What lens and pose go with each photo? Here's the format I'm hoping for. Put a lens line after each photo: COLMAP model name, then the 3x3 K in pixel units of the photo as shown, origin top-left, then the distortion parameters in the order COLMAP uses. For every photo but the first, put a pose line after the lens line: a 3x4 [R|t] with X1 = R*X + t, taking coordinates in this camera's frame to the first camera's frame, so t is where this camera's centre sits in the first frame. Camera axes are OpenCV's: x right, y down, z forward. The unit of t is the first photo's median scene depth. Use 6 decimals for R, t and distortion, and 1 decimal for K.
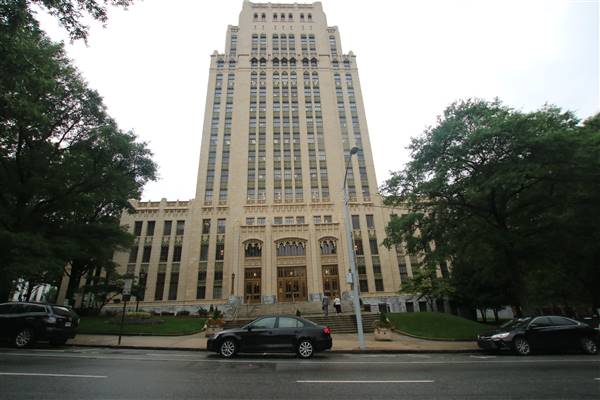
lens RADIAL K [[268.4, 0, 300.0], [0, 268.4, 200.0], [0, 0, 1]] dist [-0.032418, -0.000053]
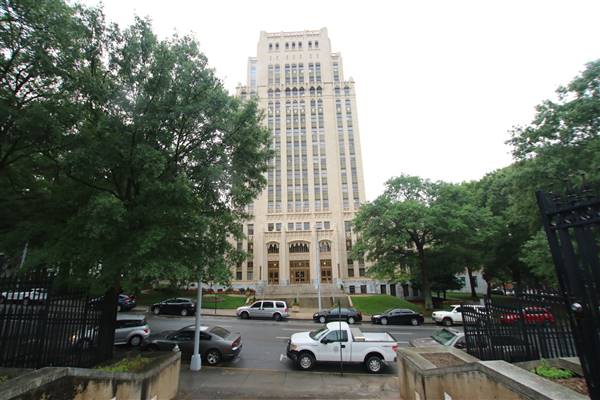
lens RADIAL K [[268.4, 0, 300.0], [0, 268.4, 200.0], [0, 0, 1]] dist [-0.032418, -0.000053]
pose [[0.997139, -0.002923, -0.075536, 0.061688], [0.012278, 0.992246, 0.123683, -0.192383], [0.074589, -0.124257, 0.989443, -0.302716]]
